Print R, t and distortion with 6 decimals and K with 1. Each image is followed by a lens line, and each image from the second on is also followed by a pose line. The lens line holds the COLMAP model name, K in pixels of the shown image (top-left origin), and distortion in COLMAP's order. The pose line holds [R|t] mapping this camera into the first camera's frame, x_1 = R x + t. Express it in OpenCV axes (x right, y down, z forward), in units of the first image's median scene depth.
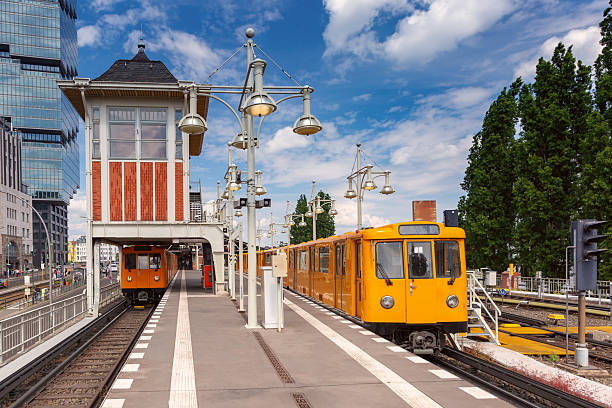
lens RADIAL K [[812.0, 0, 303.8], [0, 812.0, 221.1], [0, 0, 1]] dist [-0.008276, 0.024014]
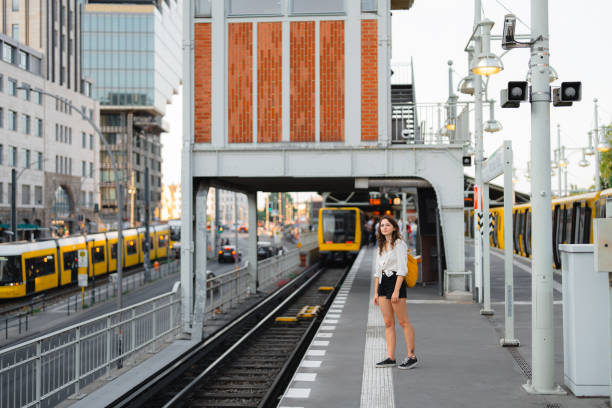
lens RADIAL K [[812.0, 0, 303.8], [0, 812.0, 221.1], [0, 0, 1]] dist [-0.008276, 0.024014]
pose [[0.969734, 0.008495, -0.244017, -0.074095], [0.006882, 0.998047, 0.062092, 0.016551], [0.244068, -0.061892, 0.967781, 0.527860]]
